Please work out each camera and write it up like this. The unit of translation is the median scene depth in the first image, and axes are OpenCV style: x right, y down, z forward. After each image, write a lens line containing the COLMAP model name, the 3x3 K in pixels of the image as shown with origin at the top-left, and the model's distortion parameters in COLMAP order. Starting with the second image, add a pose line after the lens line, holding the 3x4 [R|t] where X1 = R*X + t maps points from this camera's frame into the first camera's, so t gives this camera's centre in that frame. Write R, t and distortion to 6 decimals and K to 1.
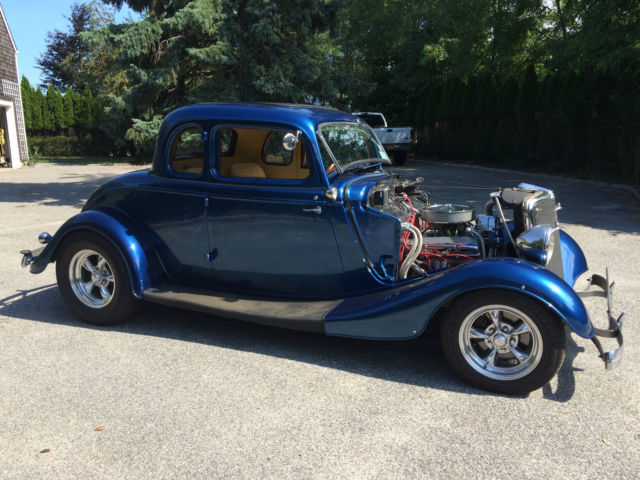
lens RADIAL K [[546.8, 0, 324.3], [0, 546.8, 239.2], [0, 0, 1]] dist [0.076030, -0.092773]
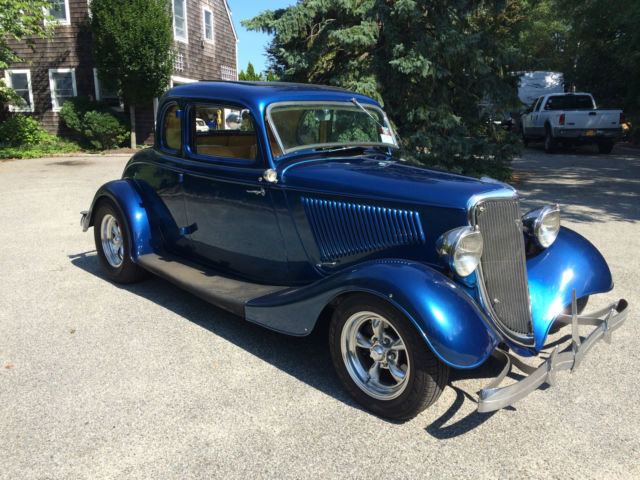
lens RADIAL K [[546.8, 0, 319.2], [0, 546.8, 240.8], [0, 0, 1]] dist [0.076030, -0.092773]
pose [[0.922850, 0.098134, -0.372448, 0.407448], [-0.085985, 0.995084, 0.049134, -0.021243], [0.375438, -0.013318, 0.926752, 0.122581]]
